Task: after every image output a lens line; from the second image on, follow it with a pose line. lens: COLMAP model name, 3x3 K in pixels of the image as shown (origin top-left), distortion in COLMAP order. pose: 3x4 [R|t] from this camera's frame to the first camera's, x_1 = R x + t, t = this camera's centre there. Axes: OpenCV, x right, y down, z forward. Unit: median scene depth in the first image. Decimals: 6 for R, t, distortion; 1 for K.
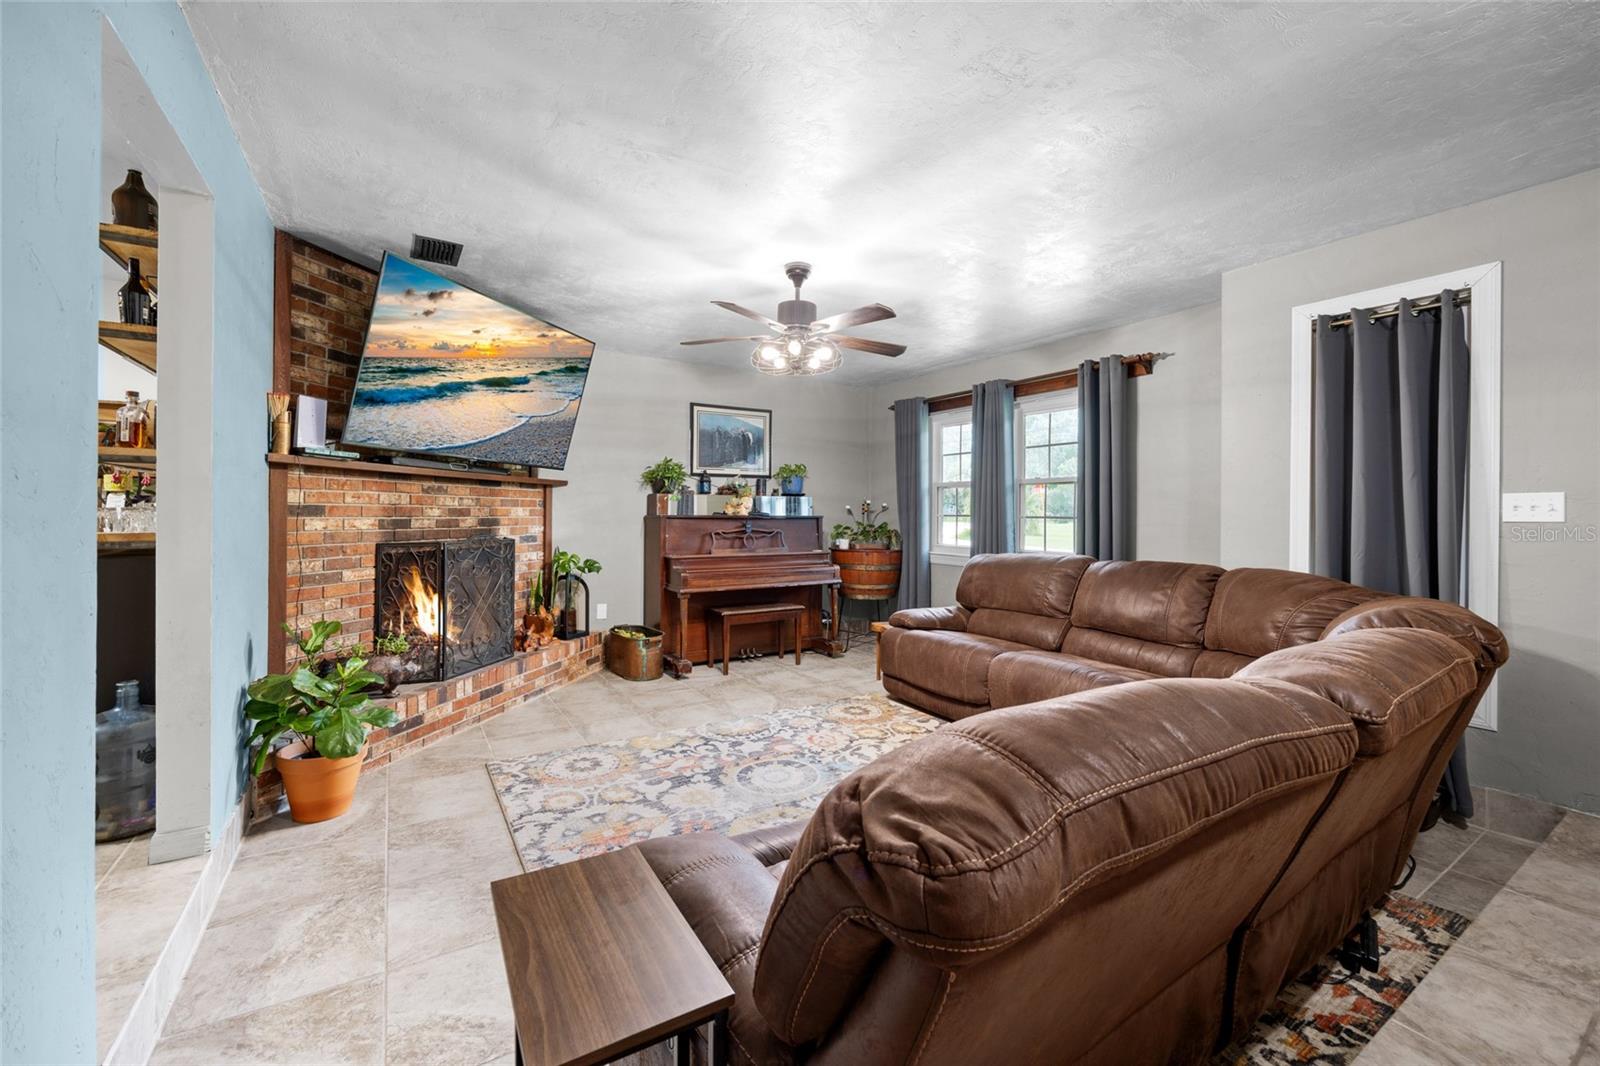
lens RADIAL K [[645.4, 0, 789.4], [0, 645.4, 509.8], [0, 0, 1]] dist [-0.004164, 0.000057]
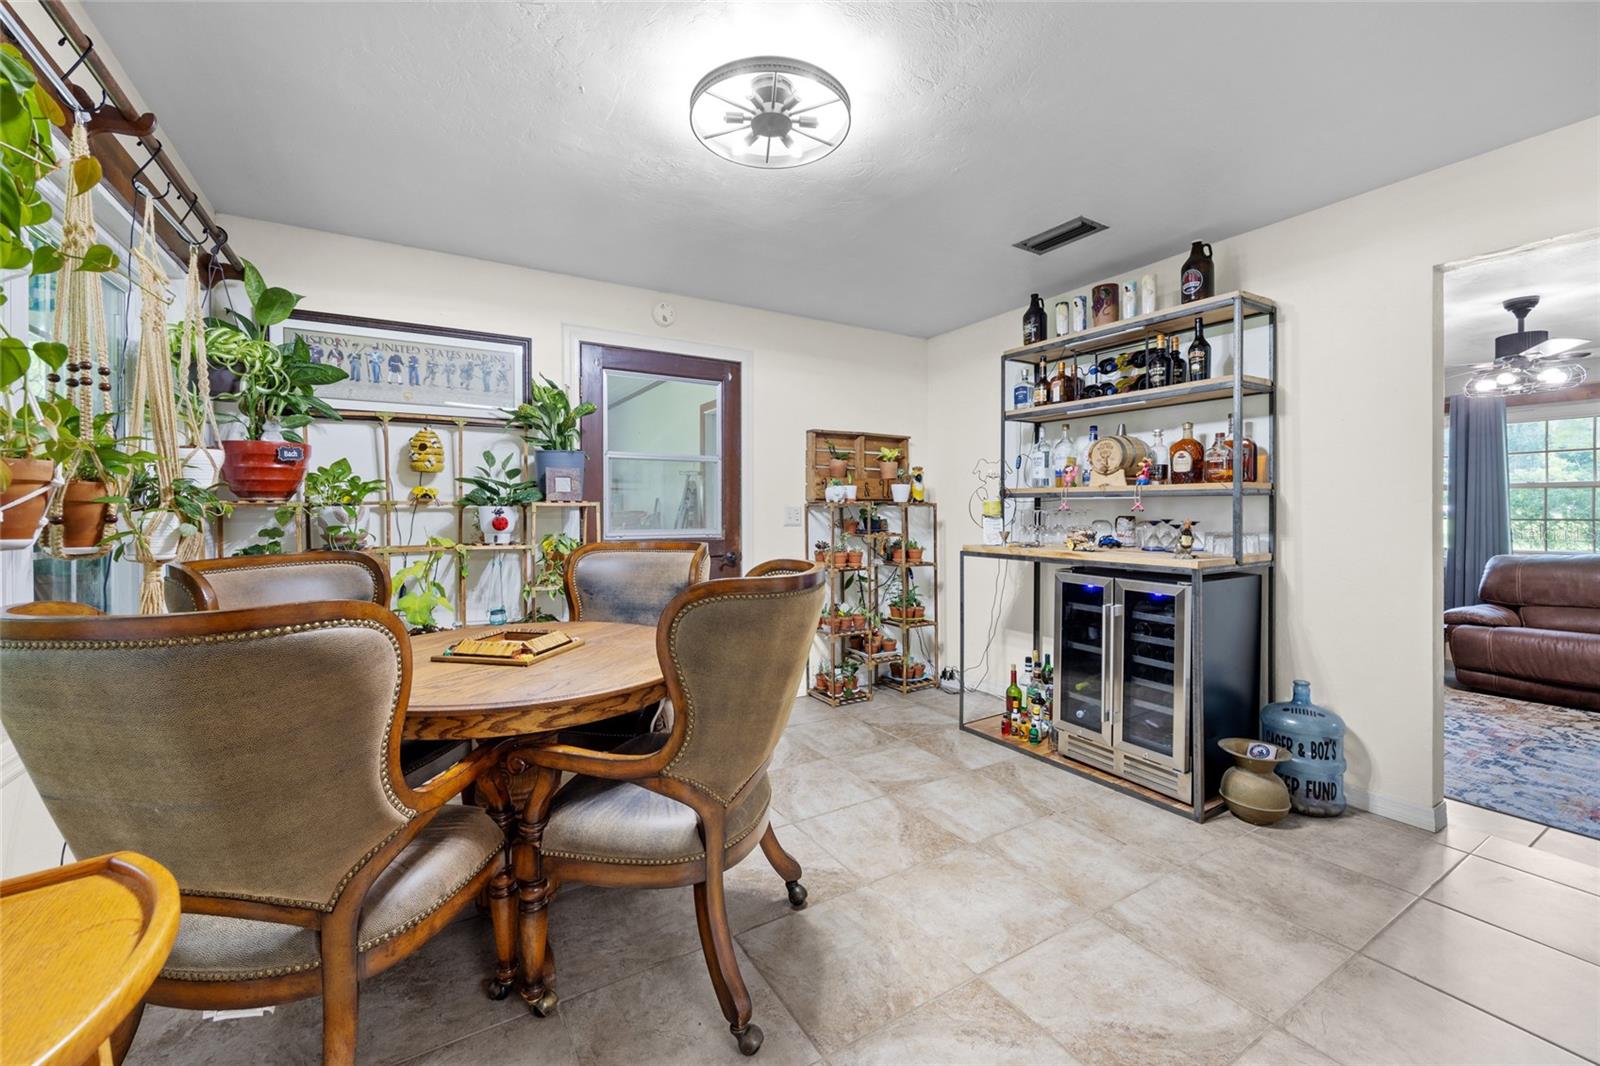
lens RADIAL K [[645.4, 0, 789.4], [0, 645.4, 509.8], [0, 0, 1]] dist [-0.004164, 0.000057]
pose [[0.999901, -0.008910, -0.010927, -1.211425], [0.008938, 0.999957, 0.002492, -0.031493], [0.010905, -0.002589, 0.999937, -0.110477]]
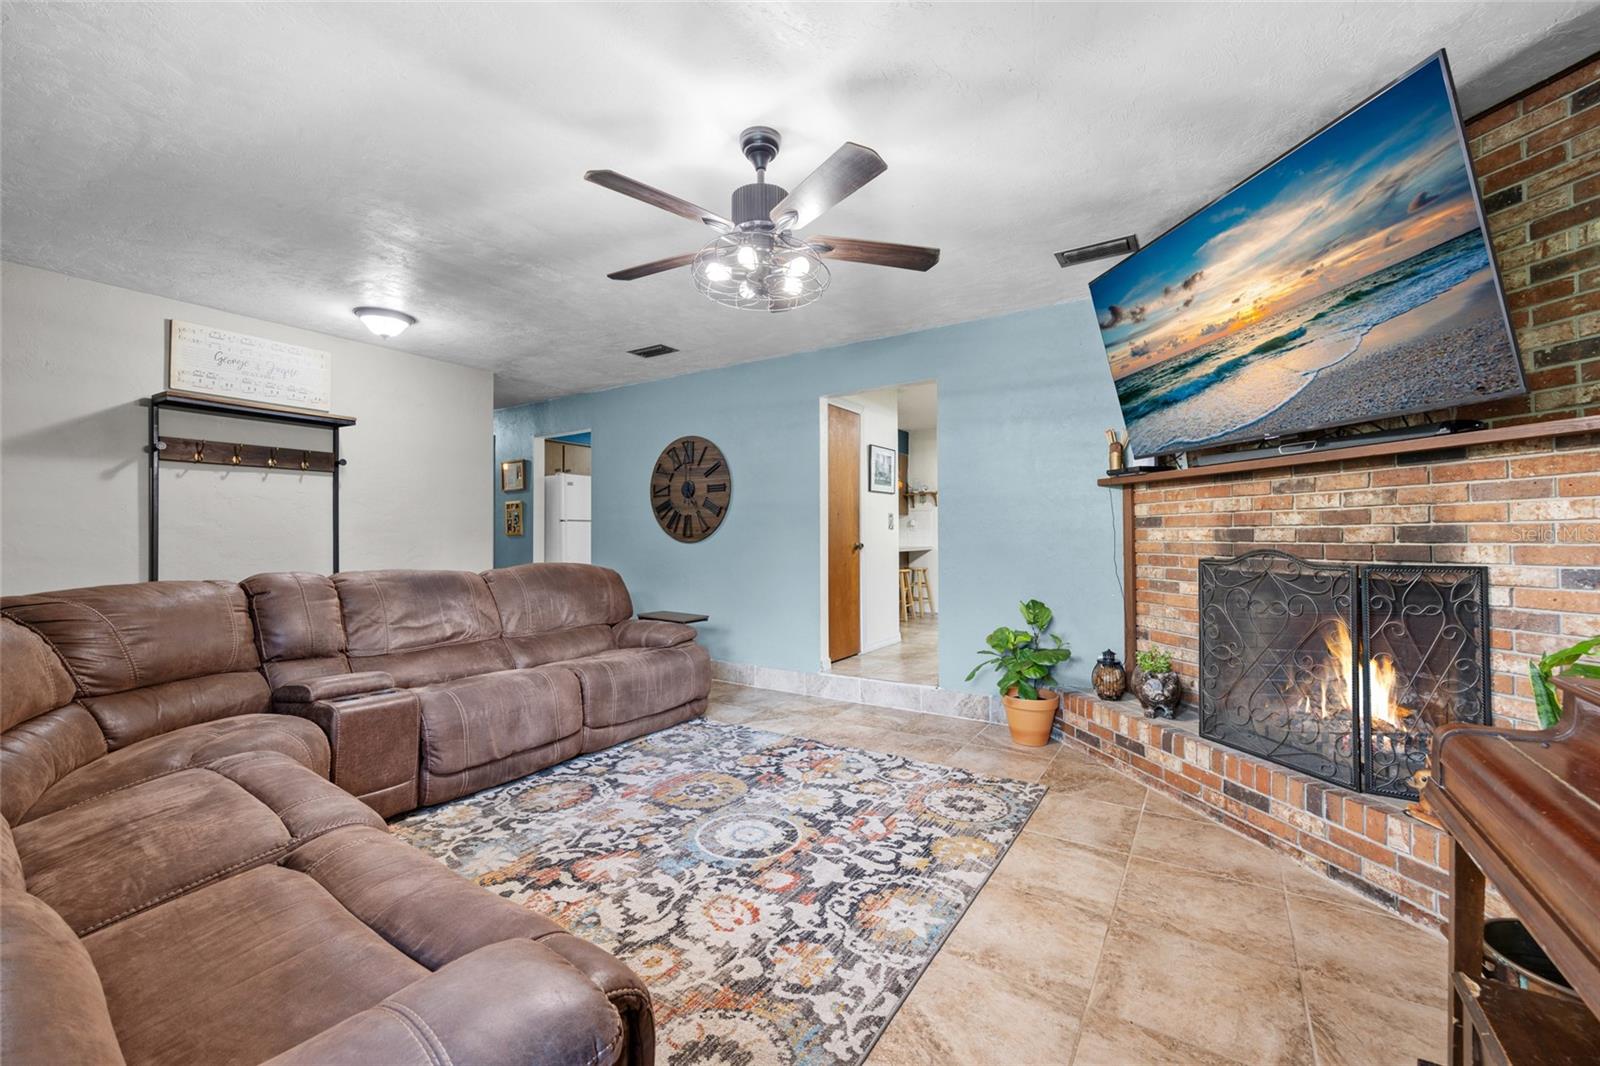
lens RADIAL K [[641.5, 0, 800.7], [0, 641.5, 525.1], [0, 0, 1]] dist [0.001506, 0.000114]
pose [[-0.900130, -0.016391, -0.435314, 0.251965], [-0.004834, 0.999606, -0.027645, 0.036277], [0.435596, -0.022780, -0.899854, 1.576632]]
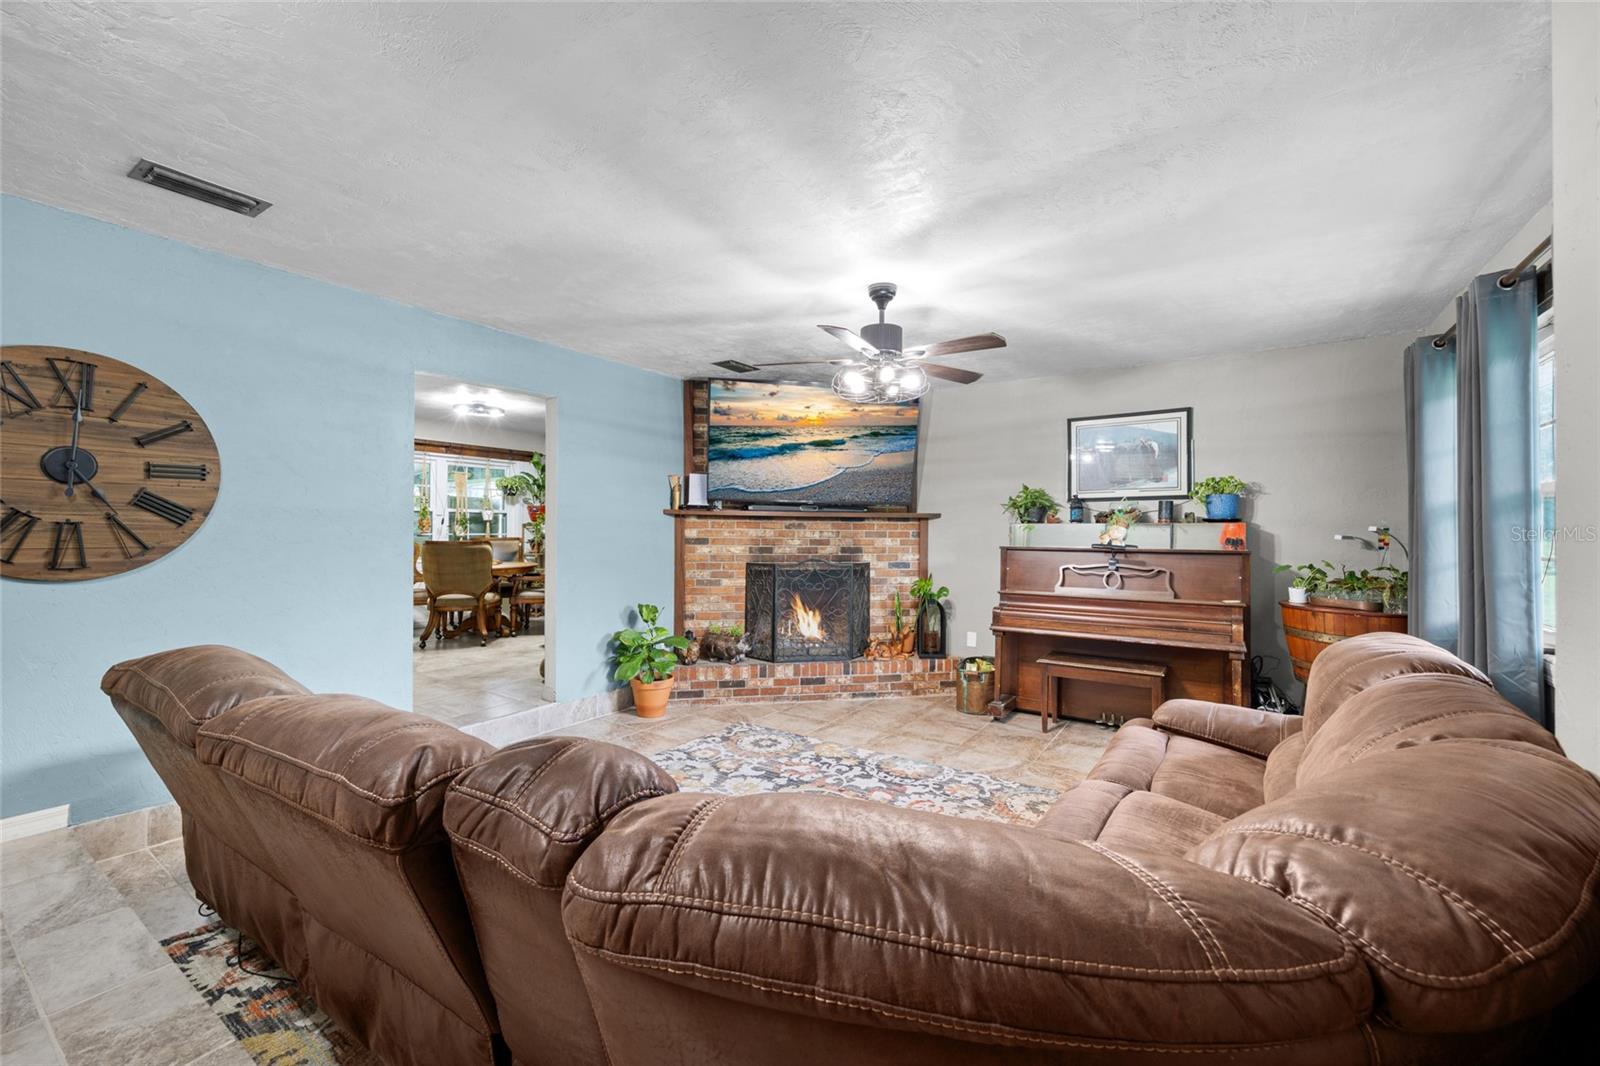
lens RADIAL K [[642.9, 0, 792.9], [0, 642.9, 524.4], [0, 0, 1]] dist [-0.000991, -0.000058]
pose [[0.408723, -0.014625, -0.912541, 0.802276], [0.000947, 0.999878, -0.015601, -0.014771], [0.912658, 0.005512, 0.408686, 0.490333]]
